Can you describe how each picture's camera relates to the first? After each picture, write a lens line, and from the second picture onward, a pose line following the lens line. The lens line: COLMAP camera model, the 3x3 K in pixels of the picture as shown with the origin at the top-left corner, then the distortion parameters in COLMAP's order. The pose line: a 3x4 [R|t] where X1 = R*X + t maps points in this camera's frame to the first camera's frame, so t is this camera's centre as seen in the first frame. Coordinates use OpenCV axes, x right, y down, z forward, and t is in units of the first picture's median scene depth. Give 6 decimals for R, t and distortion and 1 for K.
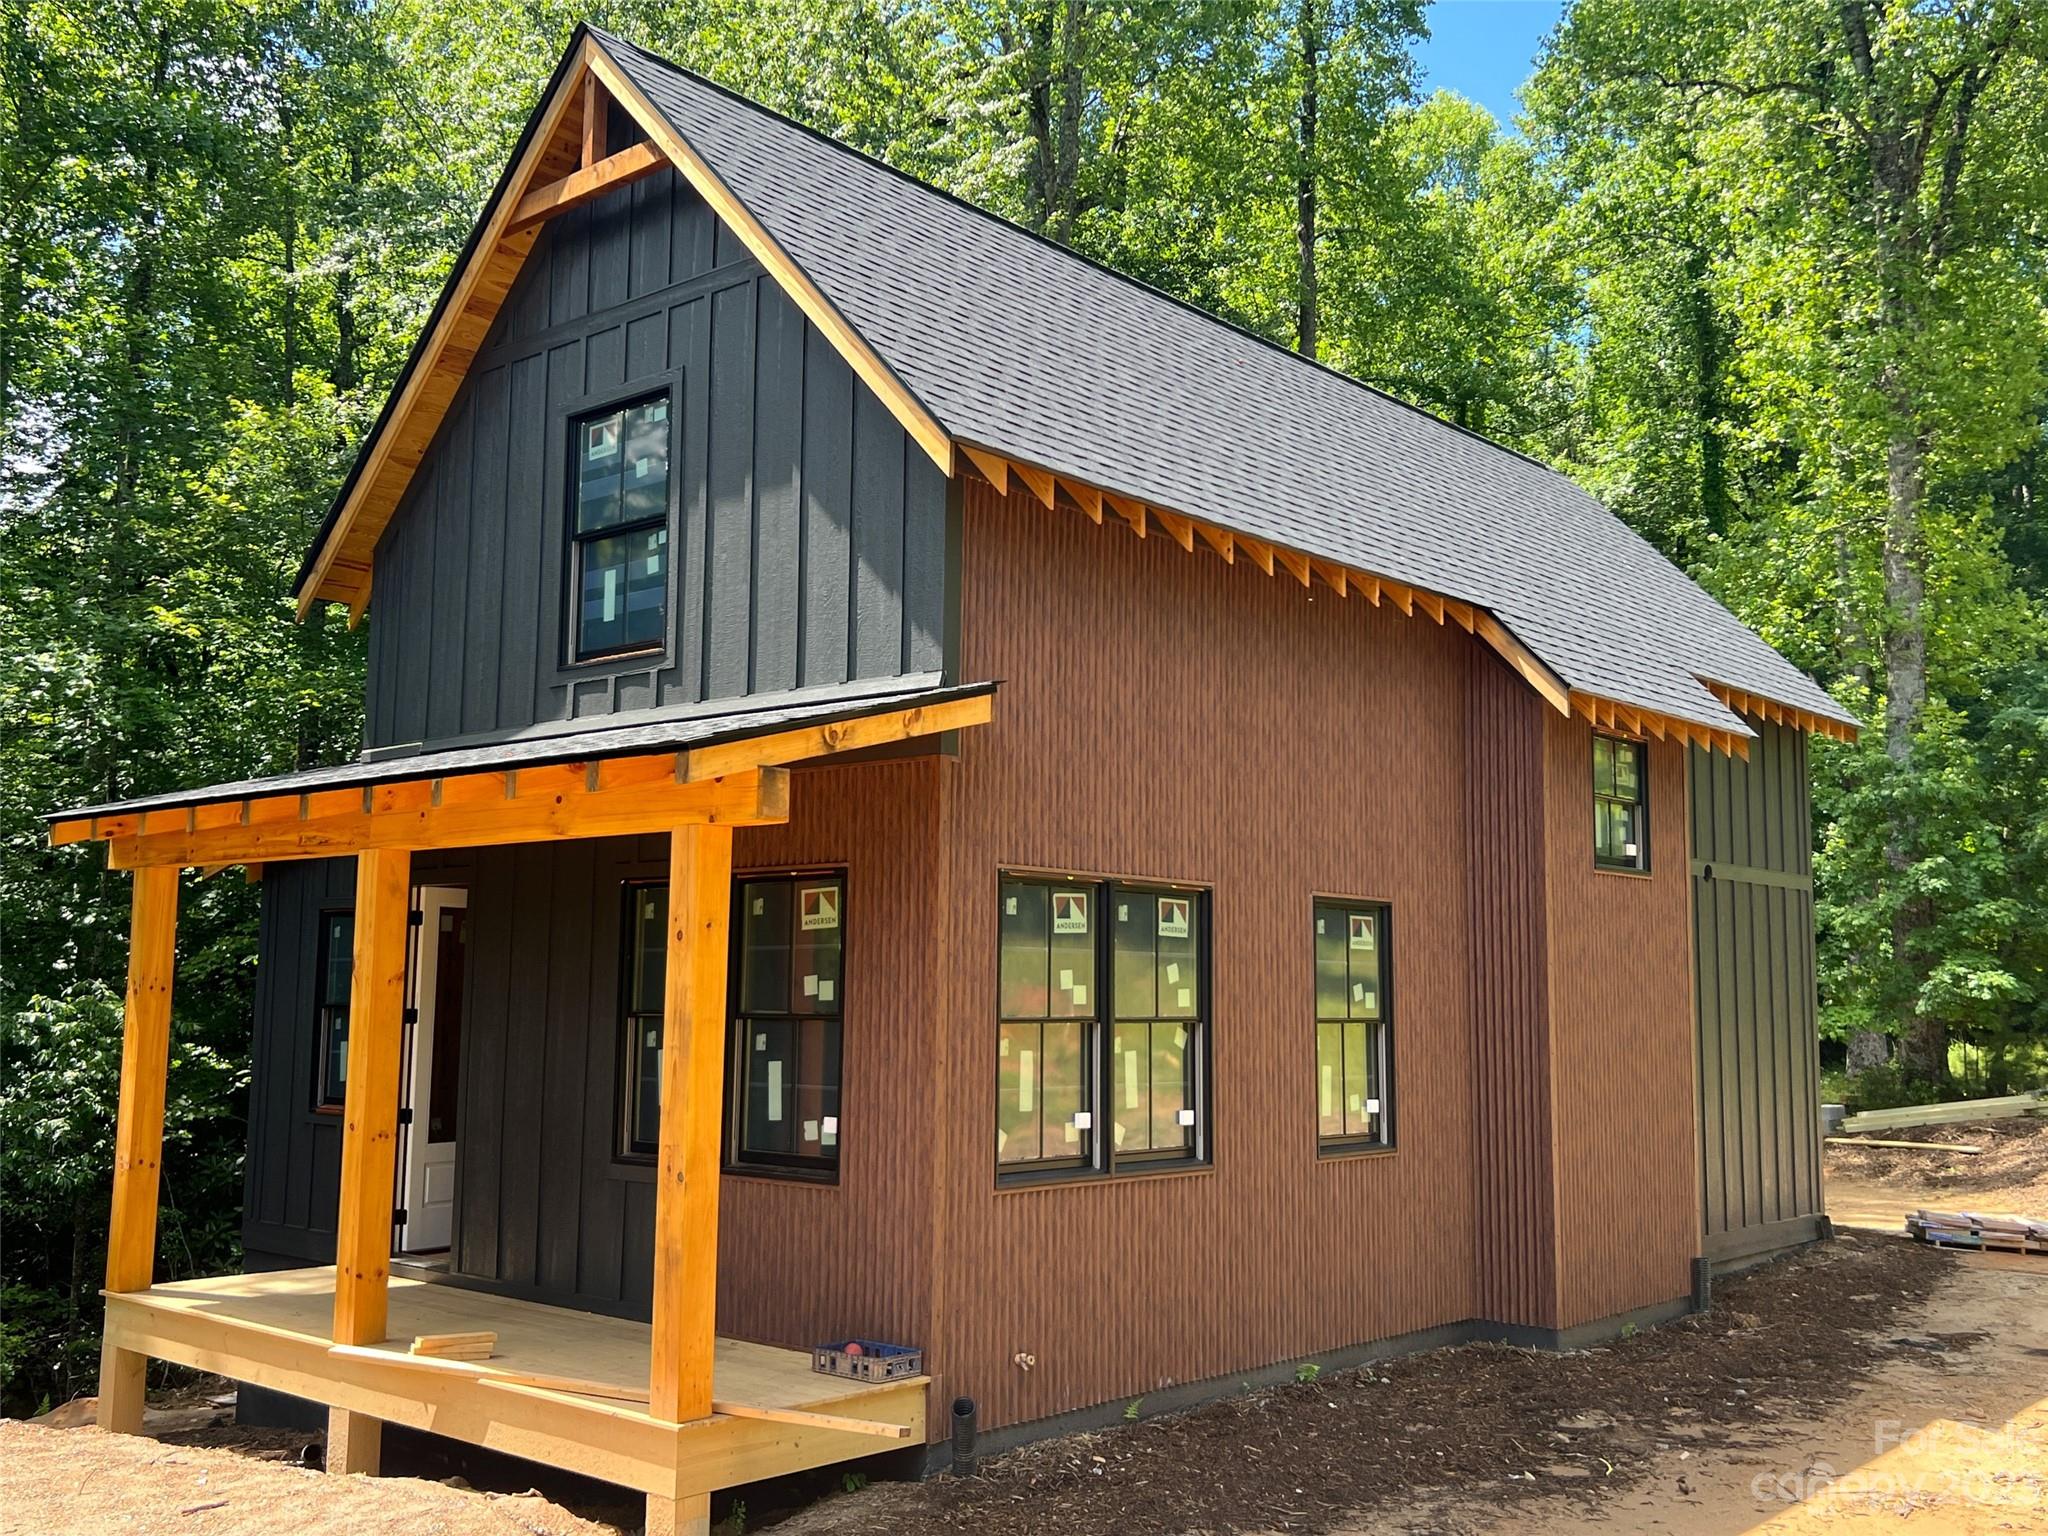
lens RADIAL K [[1938.1, 0, 1024.0], [0, 1938.1, 768.0], [0, 0, 1]] dist [0.037605, -0.003123]
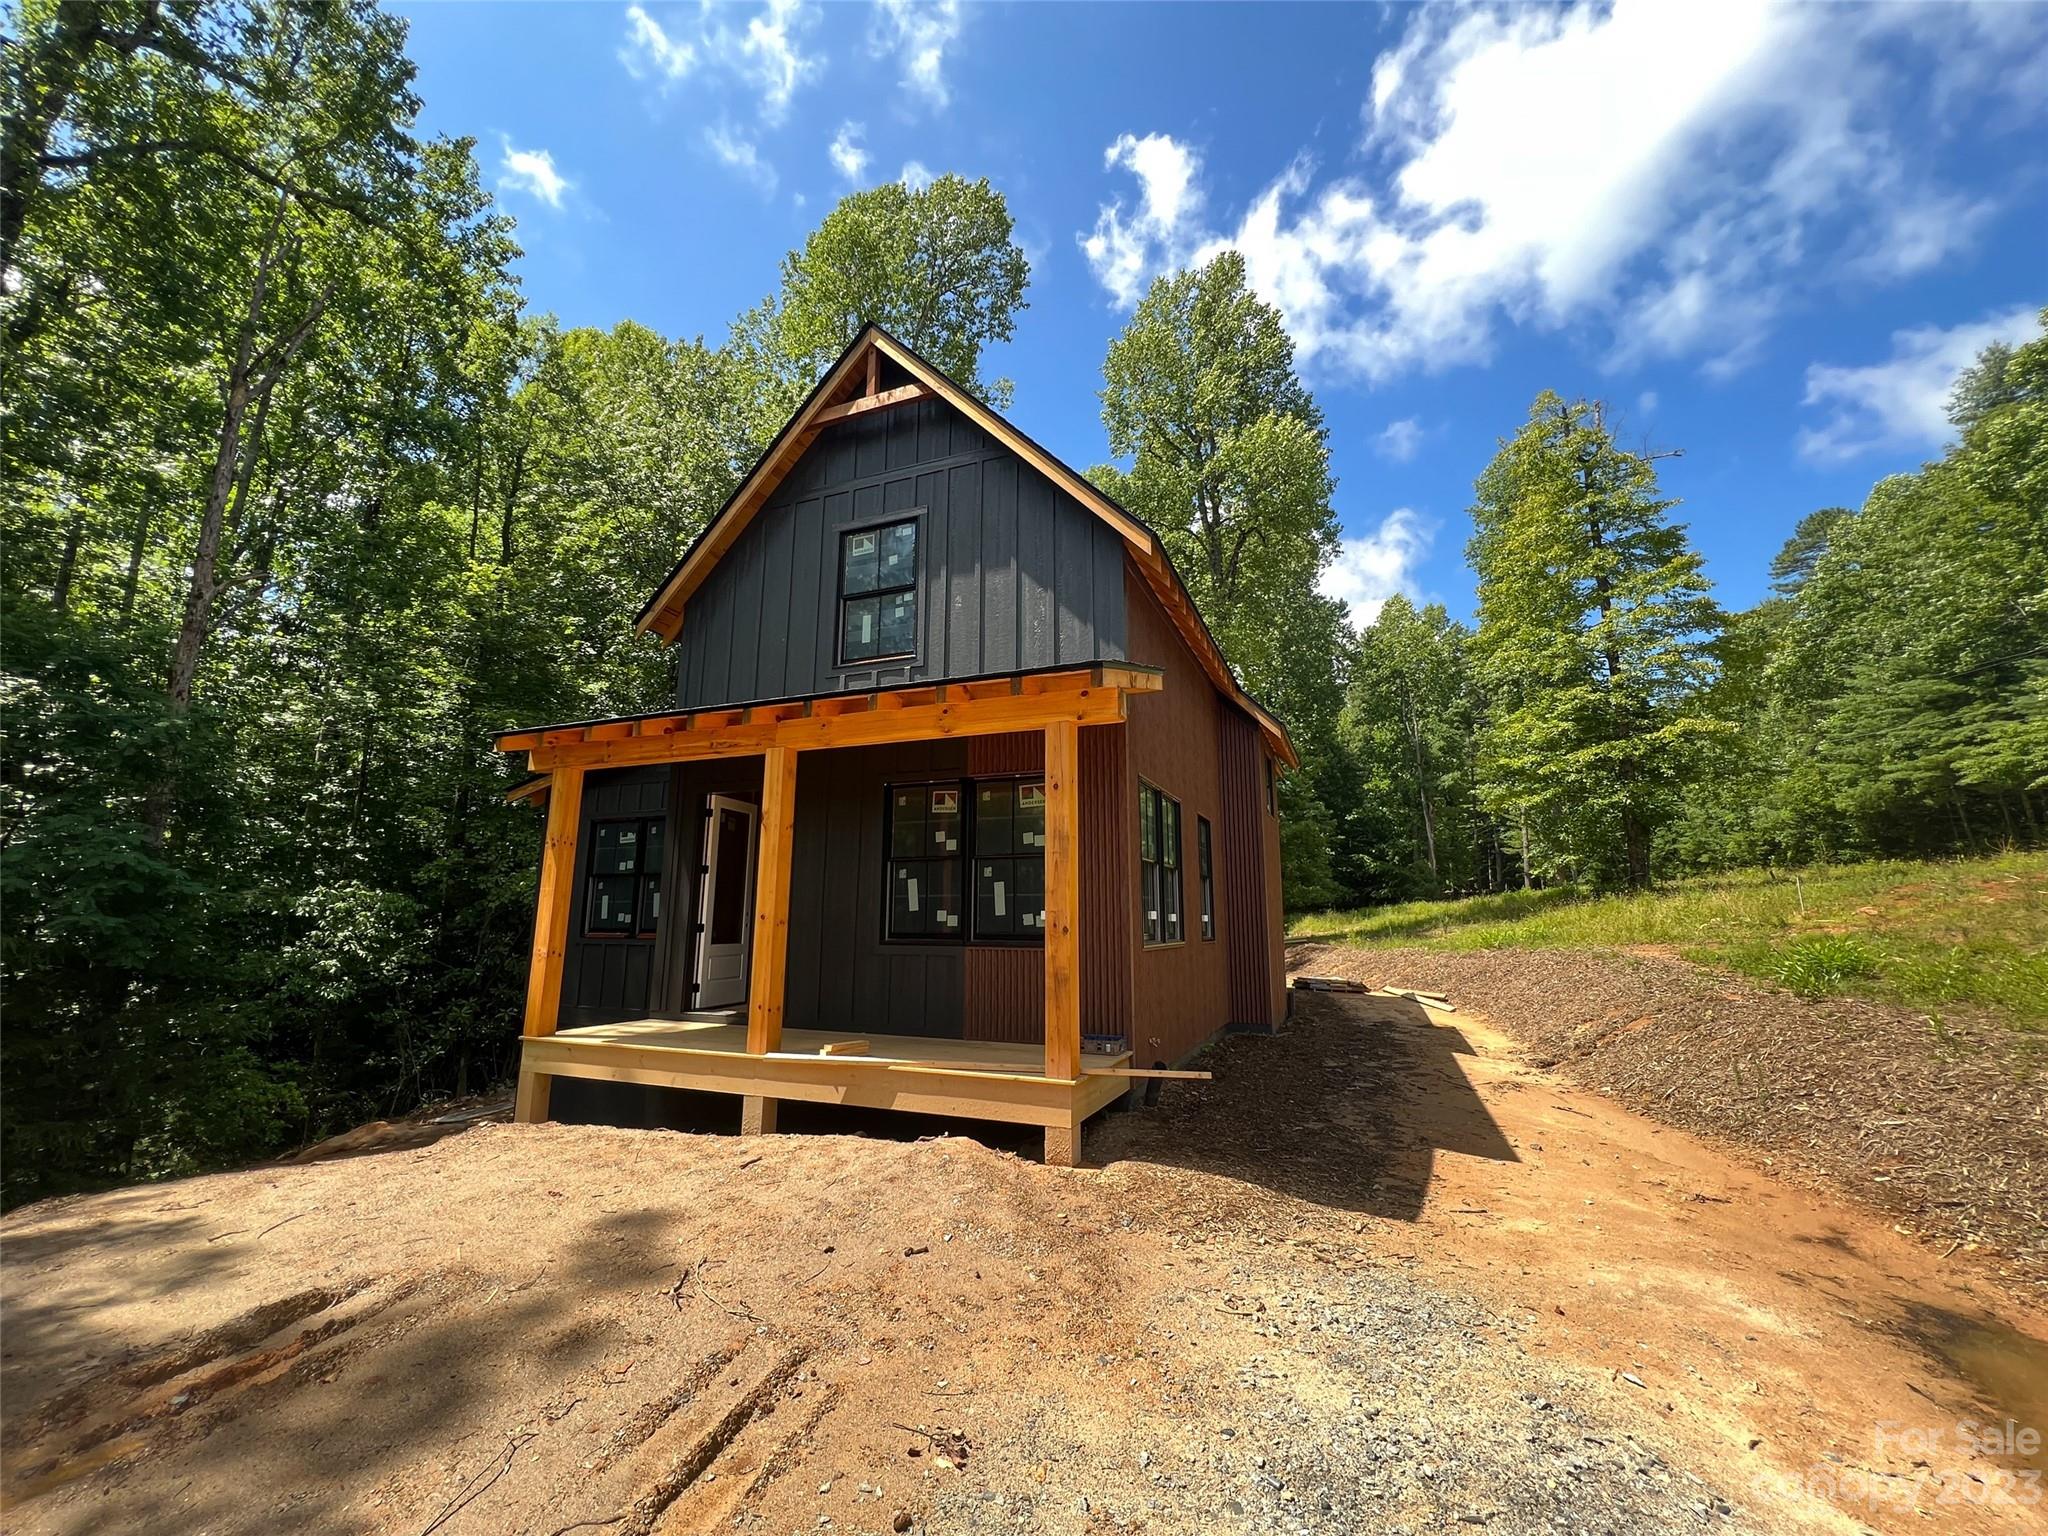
lens RADIAL K [[819.6, 0, 1021.3], [0, 819.6, 764.3], [0, 0, 1]] dist [-0.002271, 0.000209]
pose [[0.947446, 0.053233, 0.315456, -0.389999], [-0.031436, 0.996778, -0.073790, 0.109748], [-0.318368, 0.059995, 0.946067, 0.309482]]
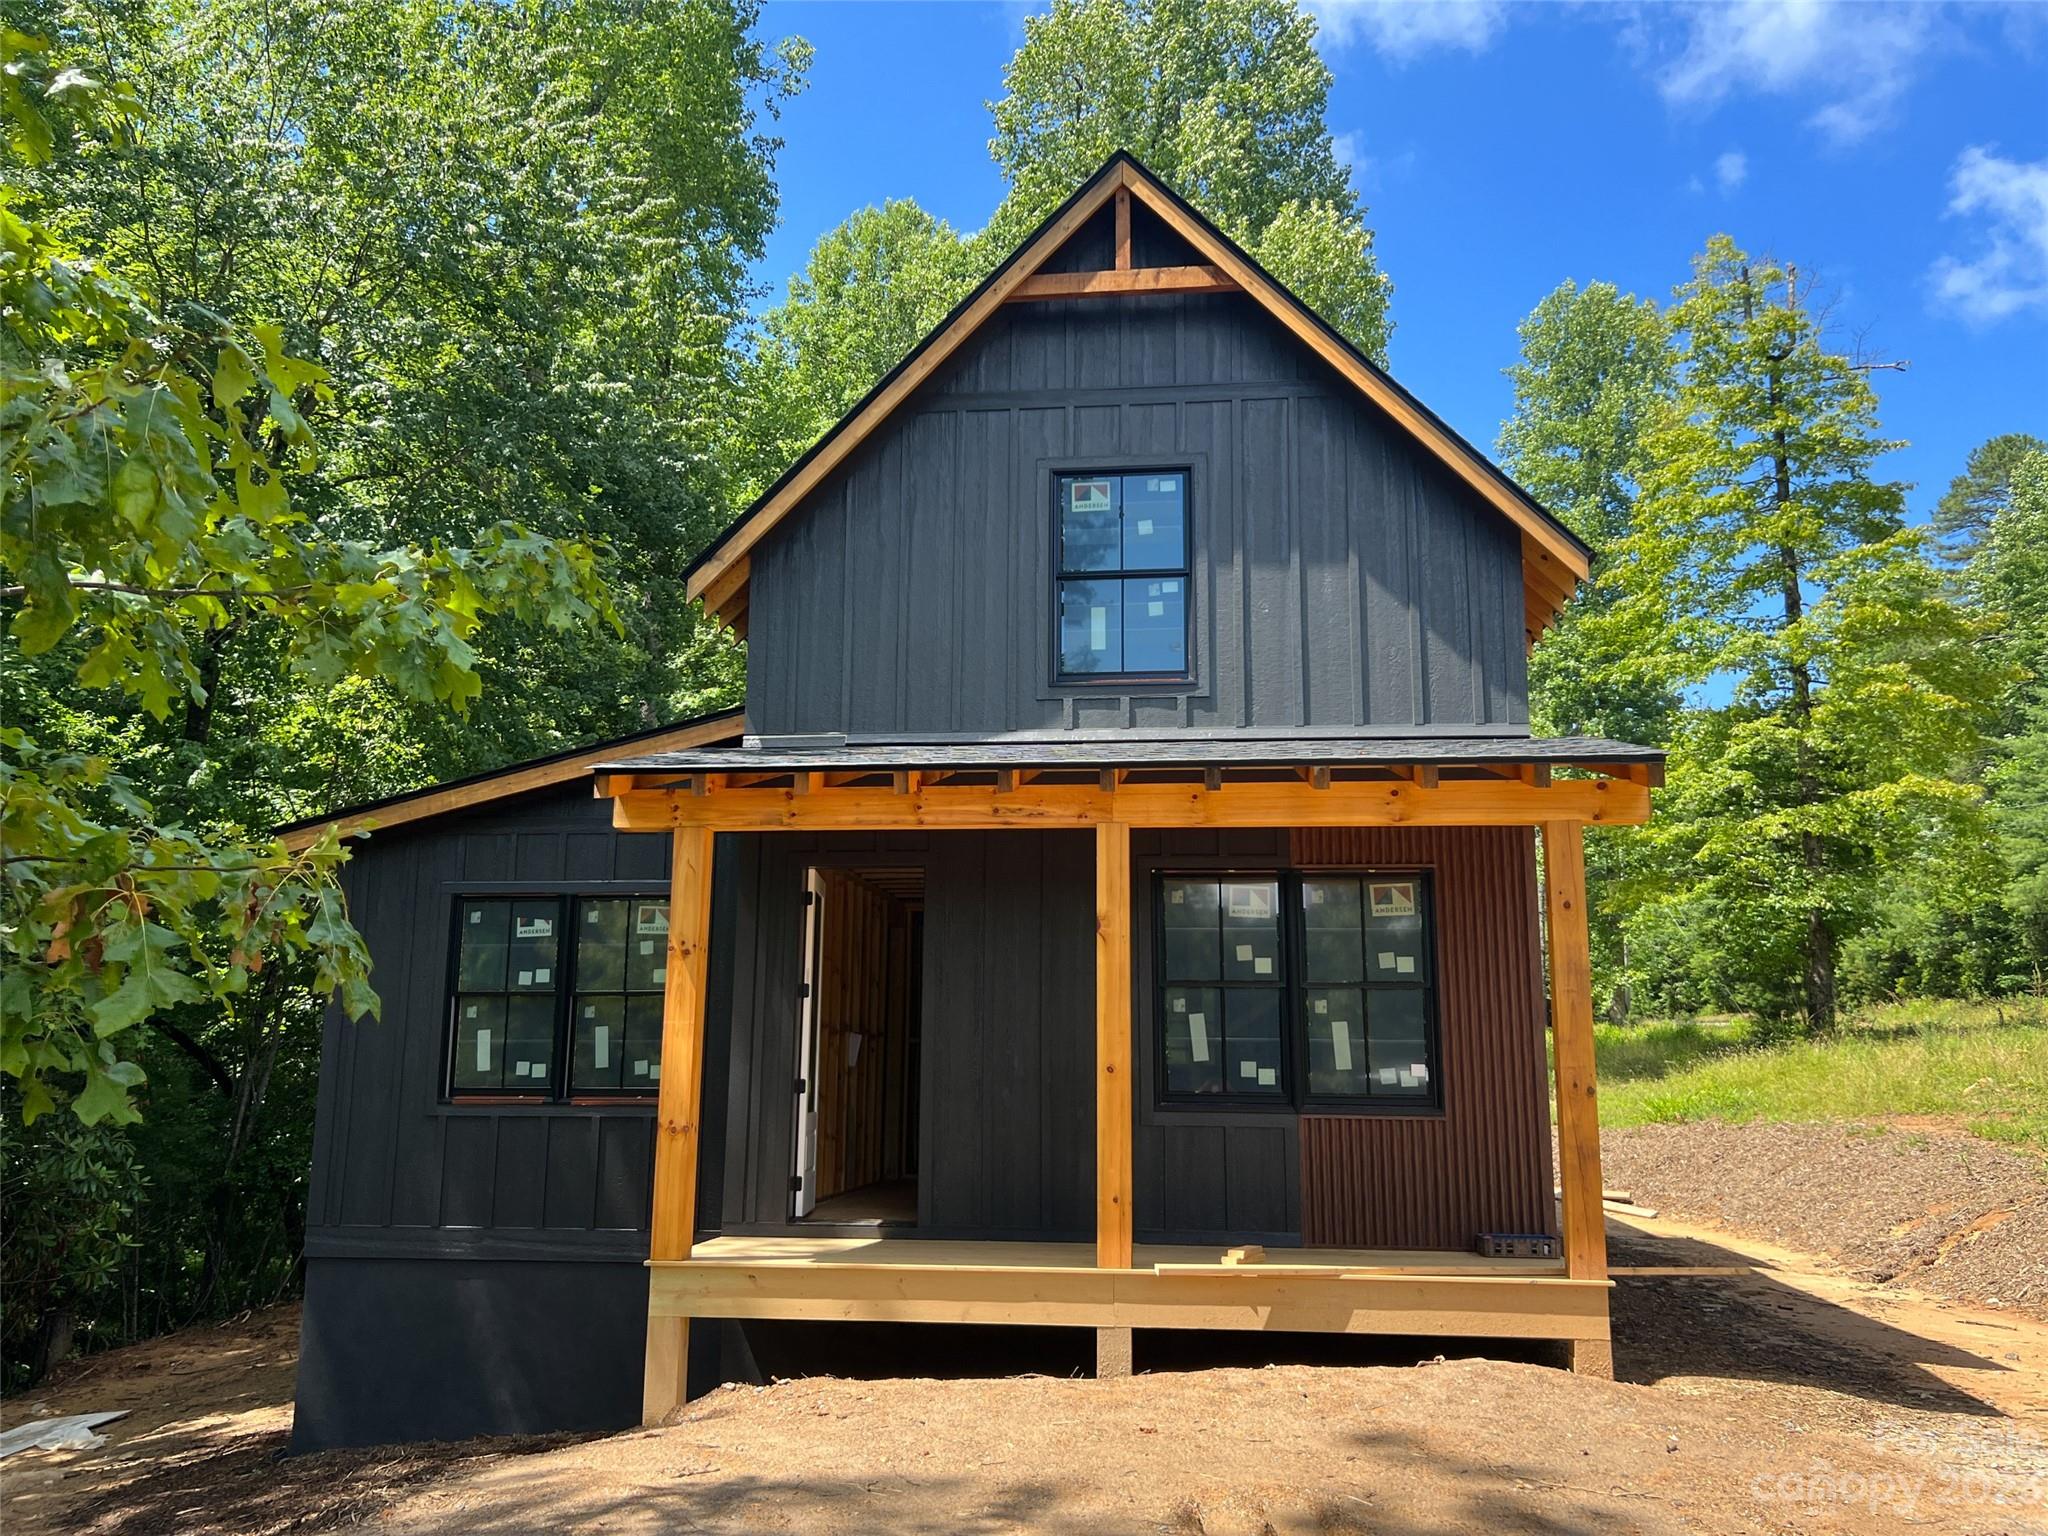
lens RADIAL K [[1635.4, 0, 1024.0], [0, 1635.4, 768.0], [0, 0, 1]] dist [0.048088, 0.000511]
pose [[0.819881, 0.100831, 0.563586, -1.003015], [-0.065651, 0.994434, -0.082408, 0.099908], [-0.568758, 0.030564, 0.821937, 0.273641]]
